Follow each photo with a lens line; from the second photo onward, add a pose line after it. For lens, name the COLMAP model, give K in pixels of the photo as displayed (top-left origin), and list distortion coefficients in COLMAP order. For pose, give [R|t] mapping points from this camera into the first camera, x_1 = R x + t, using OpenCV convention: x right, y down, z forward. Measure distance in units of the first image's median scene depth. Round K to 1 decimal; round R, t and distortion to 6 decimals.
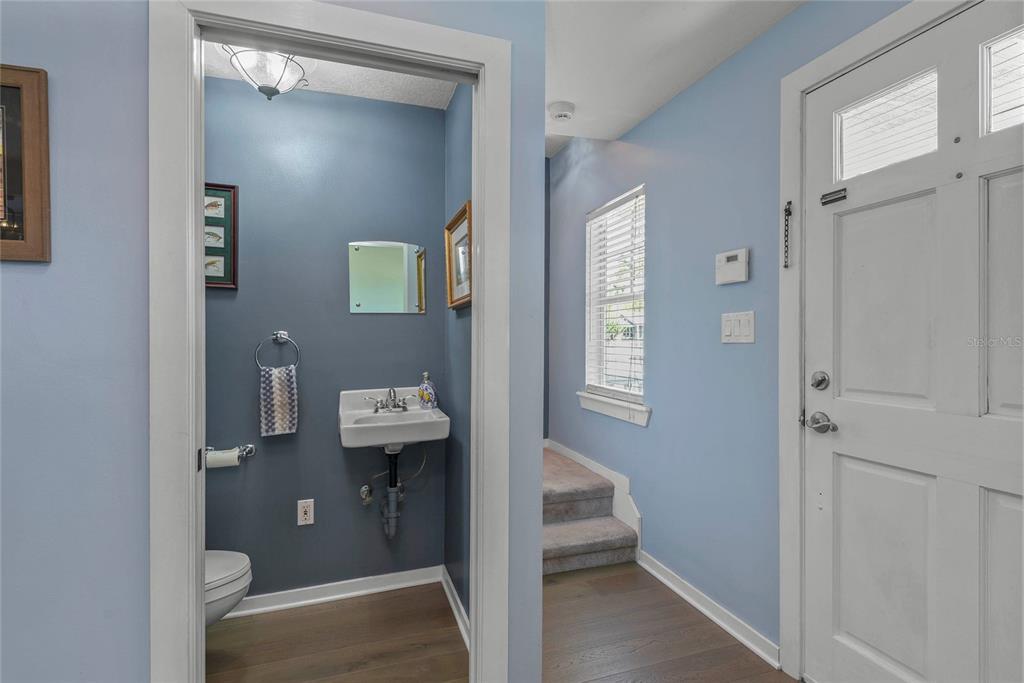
lens RADIAL K [[496.7, 0, 509.5], [0, 496.7, 341.9], [0, 0, 1]] dist [0.003253, -0.003777]
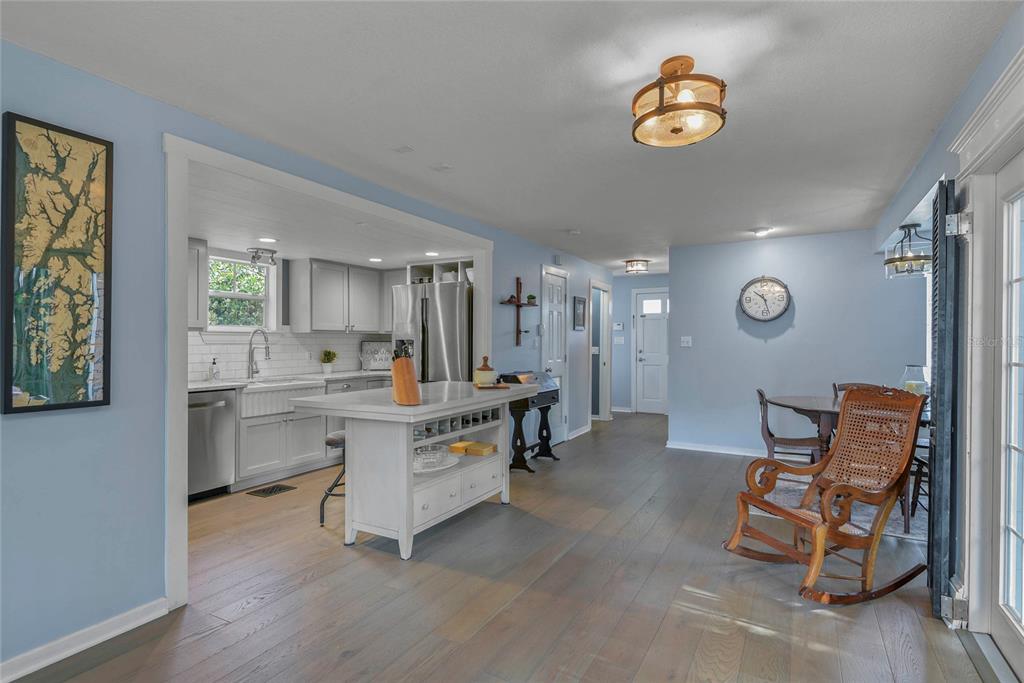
lens RADIAL K [[517.9, 0, 513.3], [0, 517.9, 339.3], [0, 0, 1]] dist [0.002499, -0.001201]
pose [[0.715222, 0.016232, 0.698709, -4.033048], [-0.003522, 0.999801, -0.019621, 0.063298], [-0.698888, 0.011573, 0.715137, -1.898848]]
